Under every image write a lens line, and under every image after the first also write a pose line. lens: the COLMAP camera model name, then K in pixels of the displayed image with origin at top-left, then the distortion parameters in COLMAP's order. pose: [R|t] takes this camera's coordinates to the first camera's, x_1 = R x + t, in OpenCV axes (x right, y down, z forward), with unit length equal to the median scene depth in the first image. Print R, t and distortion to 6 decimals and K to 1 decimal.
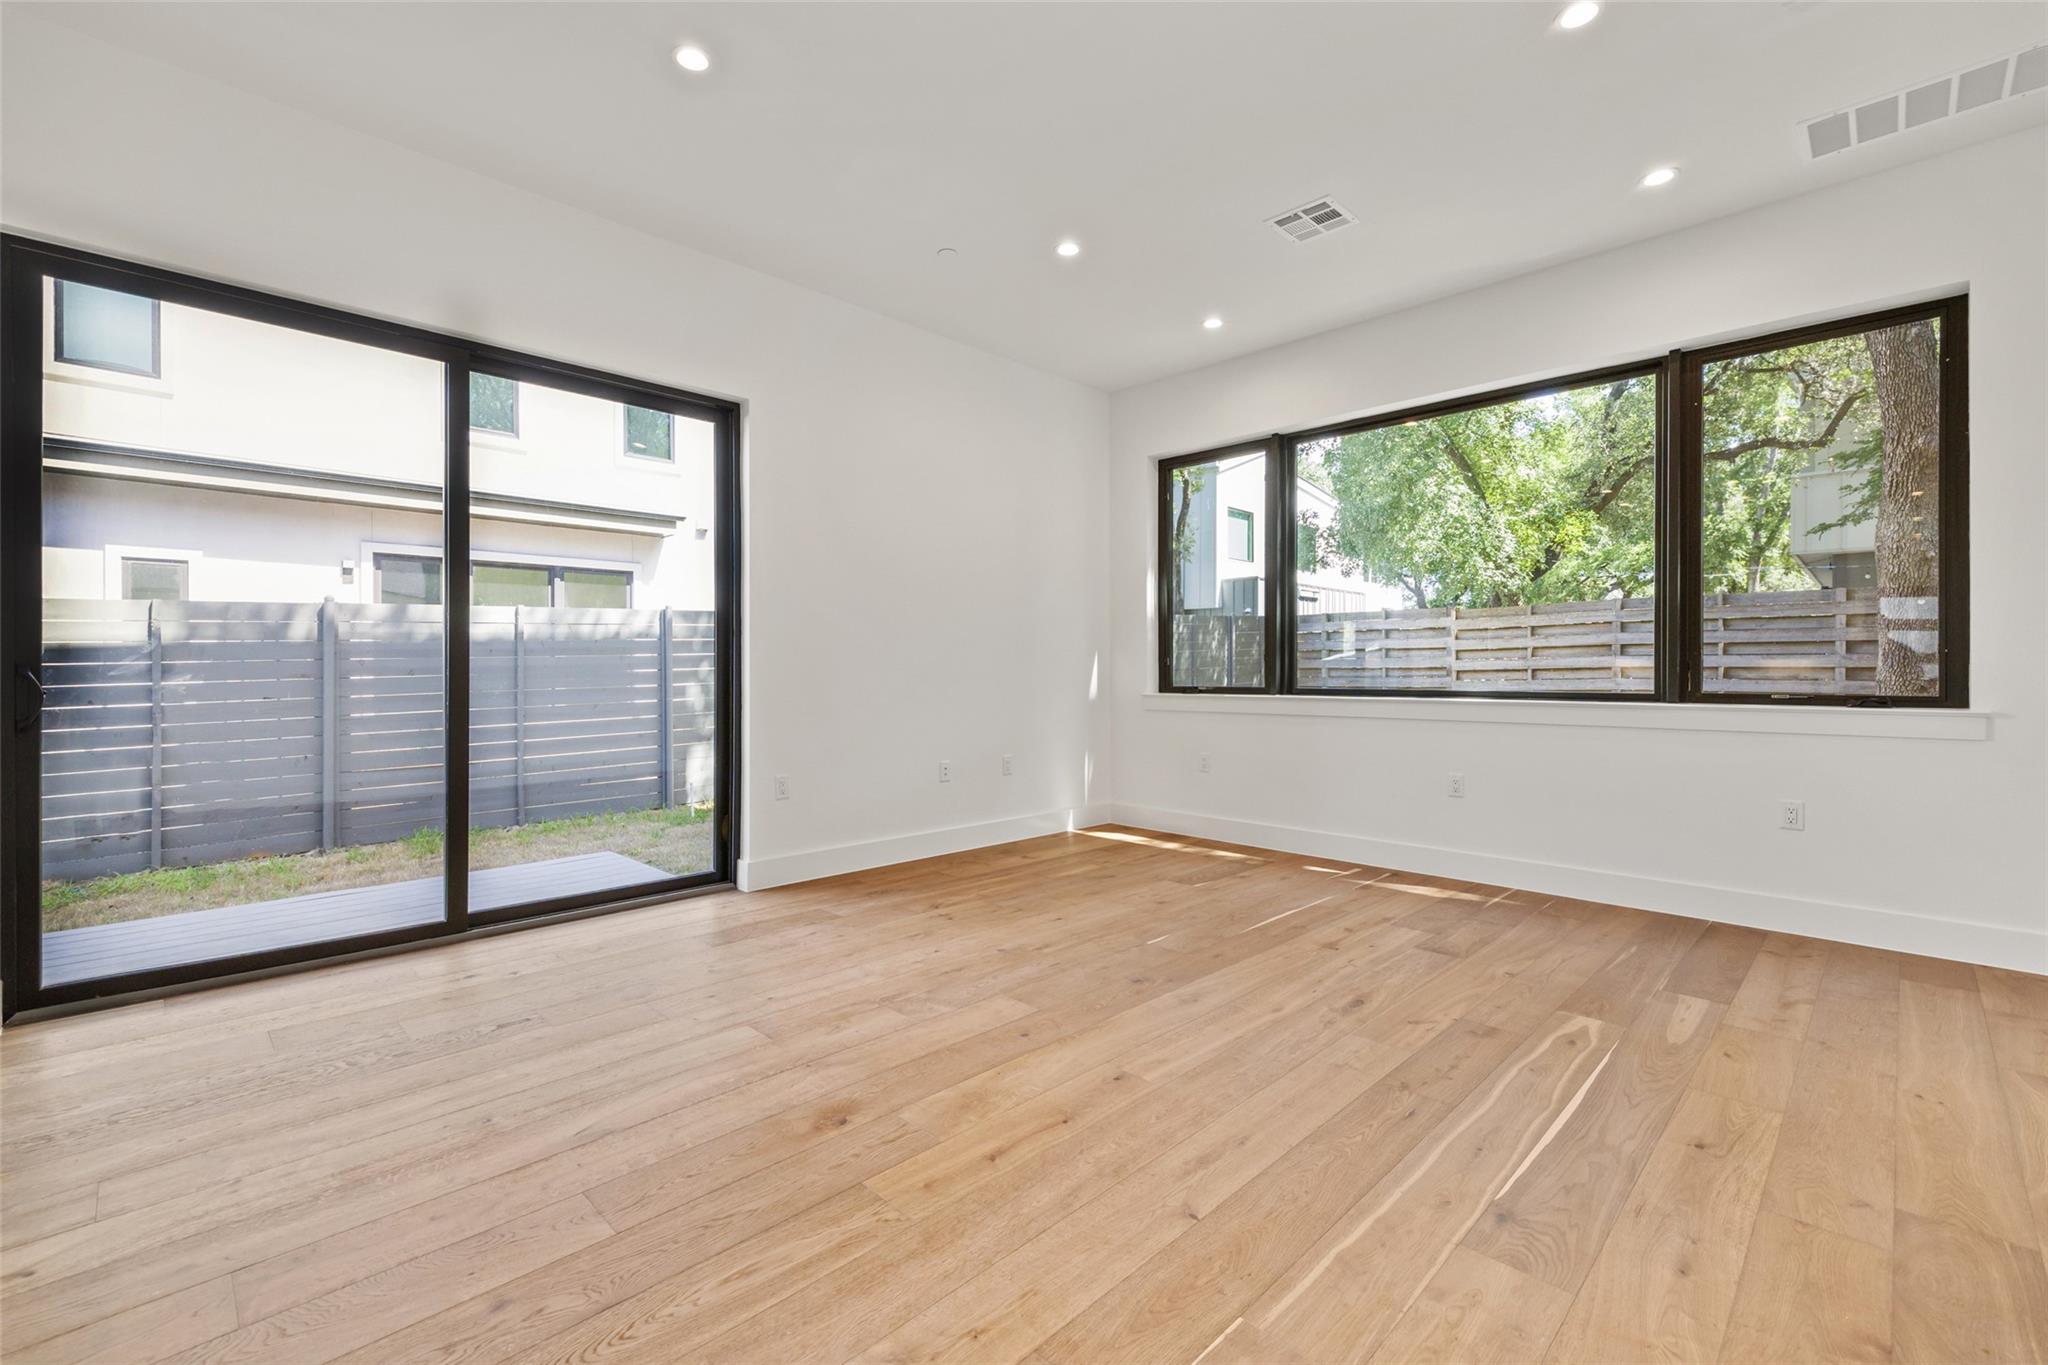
lens RADIAL K [[881.5, 0, 1024.0], [0, 881.5, 682.5], [0, 0, 1]] dist [0.003775, 0.000200]
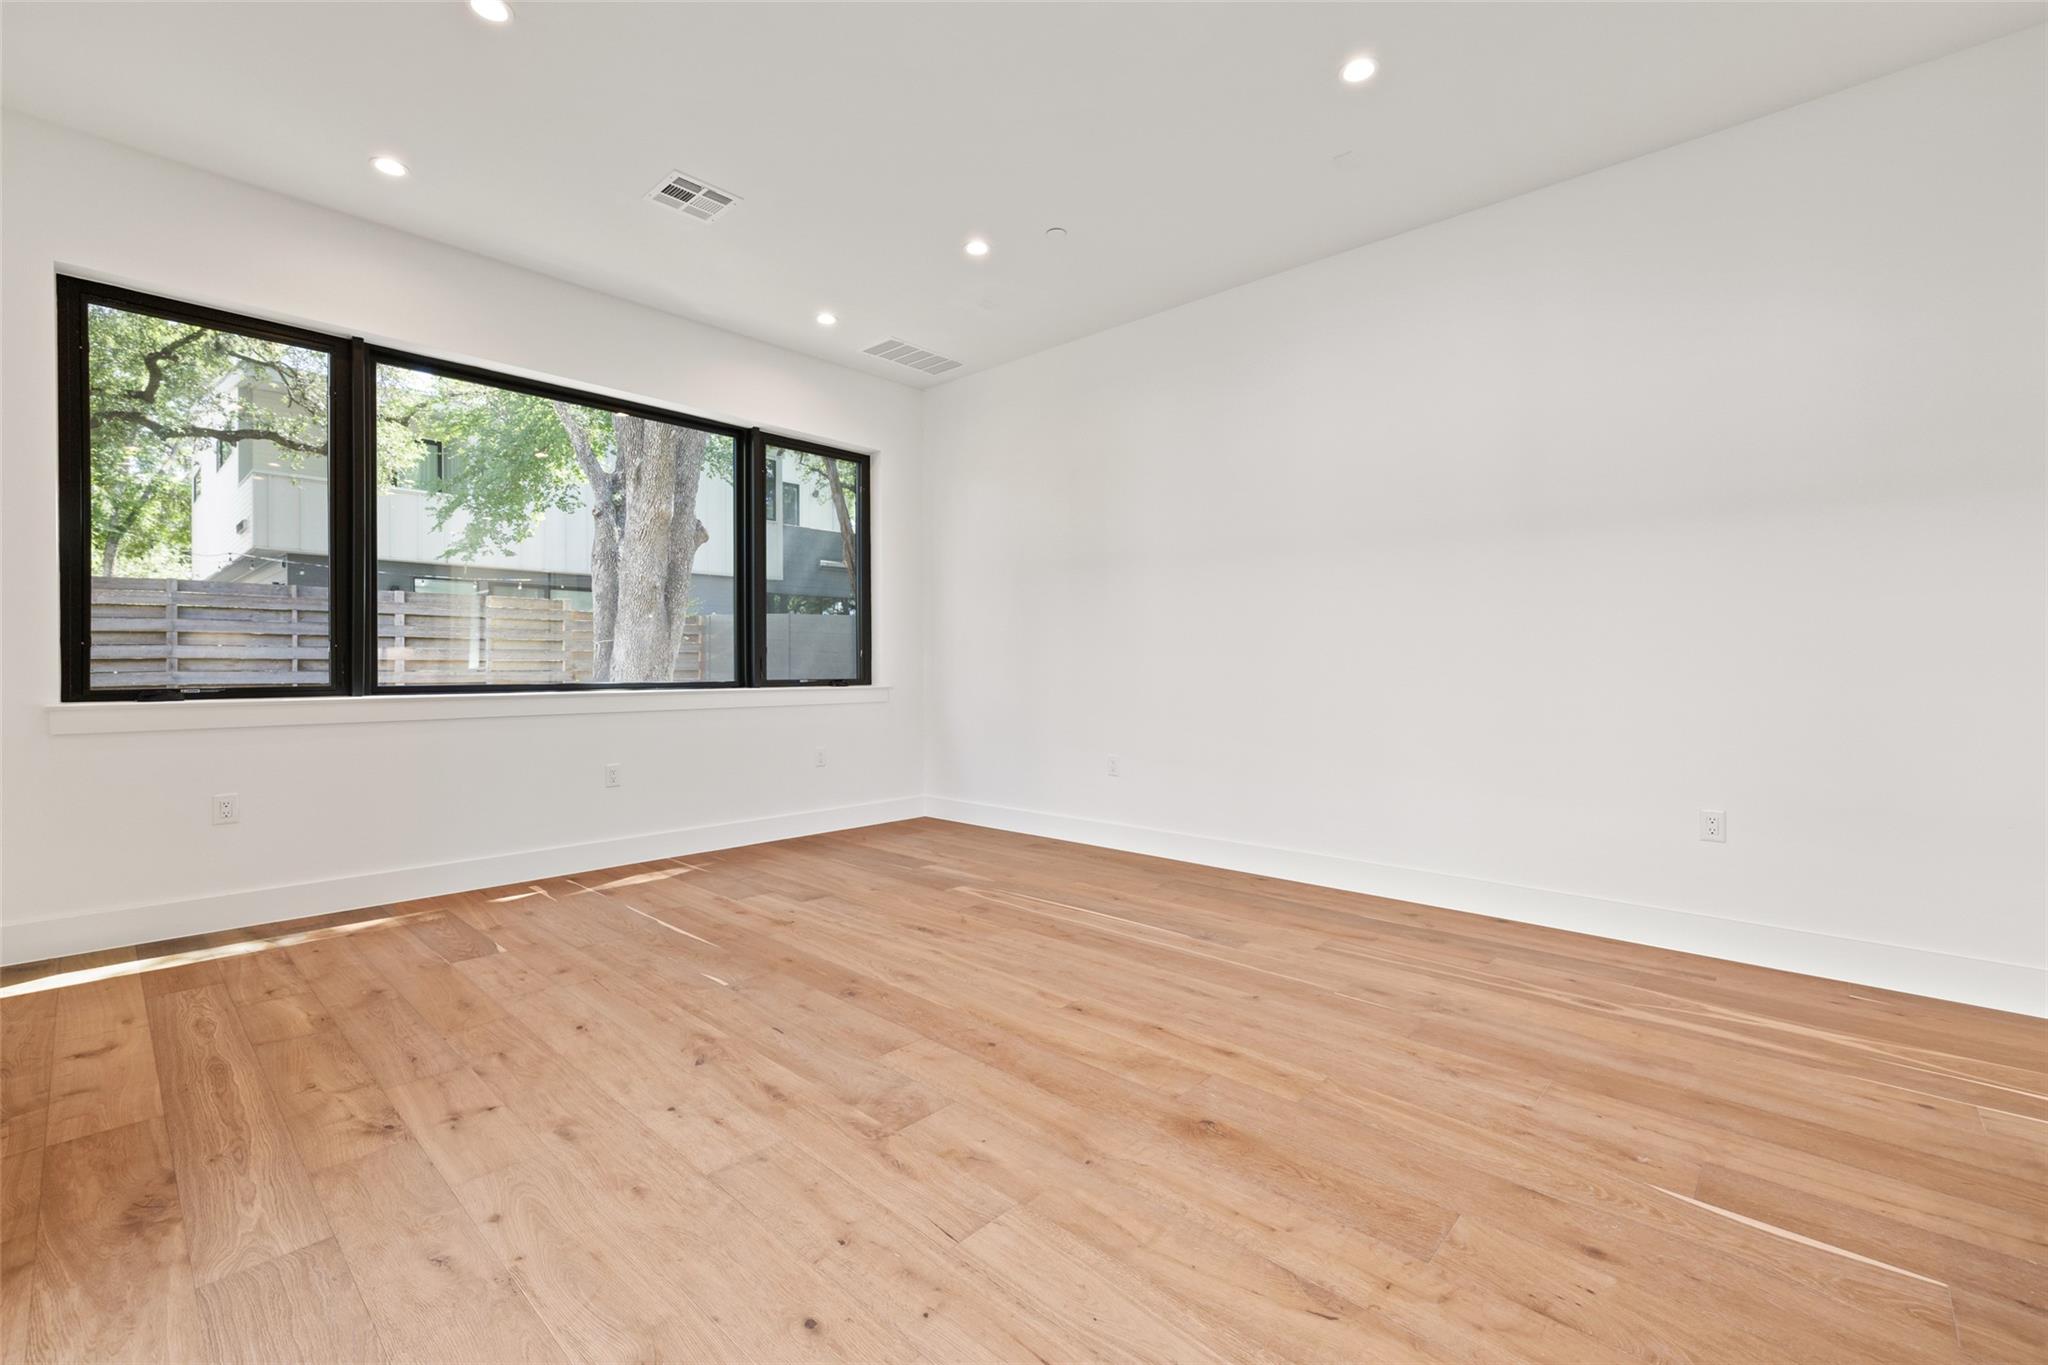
lens RADIAL K [[853.5, 0, 1030.7], [0, 853.5, 672.2], [0, 0, 1]] dist [-0.001904, -0.000383]
pose [[-0.039857, -0.008430, 0.999170, -0.641972], [0.010802, 0.999902, 0.008867, -0.007800], [-0.999147, 0.011146, -0.039762, 0.690009]]
